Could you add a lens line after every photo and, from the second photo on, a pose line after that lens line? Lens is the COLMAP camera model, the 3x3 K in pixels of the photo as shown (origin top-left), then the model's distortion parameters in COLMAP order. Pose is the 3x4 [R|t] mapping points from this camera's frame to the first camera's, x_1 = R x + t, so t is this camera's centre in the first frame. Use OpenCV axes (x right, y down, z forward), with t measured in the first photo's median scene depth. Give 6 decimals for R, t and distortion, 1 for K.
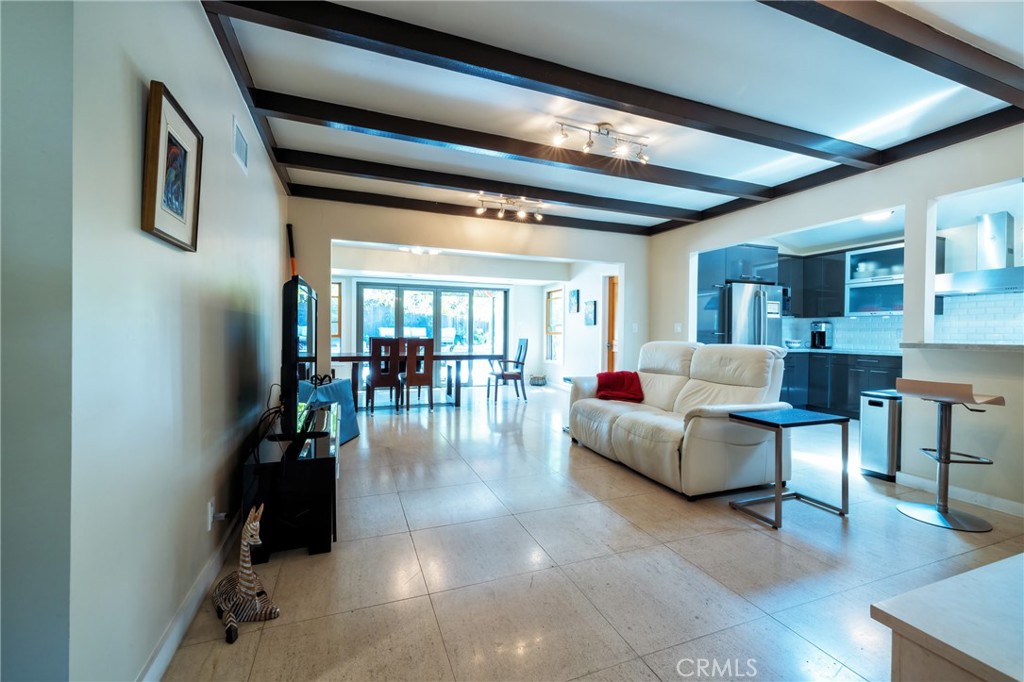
lens RADIAL K [[427.9, 0, 514.3], [0, 427.9, 336.4], [0, 0, 1]] dist [0.001106, 0.000313]
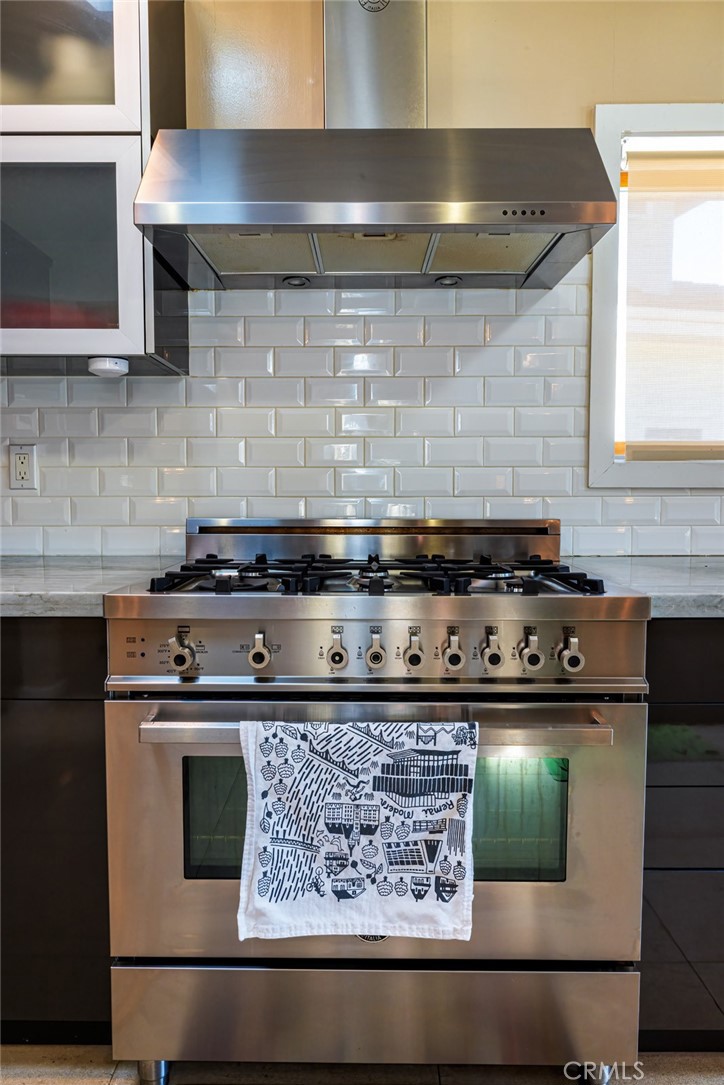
lens RADIAL K [[746.5, 0, 357.1], [0, 746.5, 537.8], [0, 0, 1]] dist [0.004178, -0.003480]
pose [[0.372669, -0.079467, 0.924555, 0.609962], [0.009871, 0.996610, 0.081681, -0.000109], [-0.927912, -0.021313, 0.372190, 0.696424]]
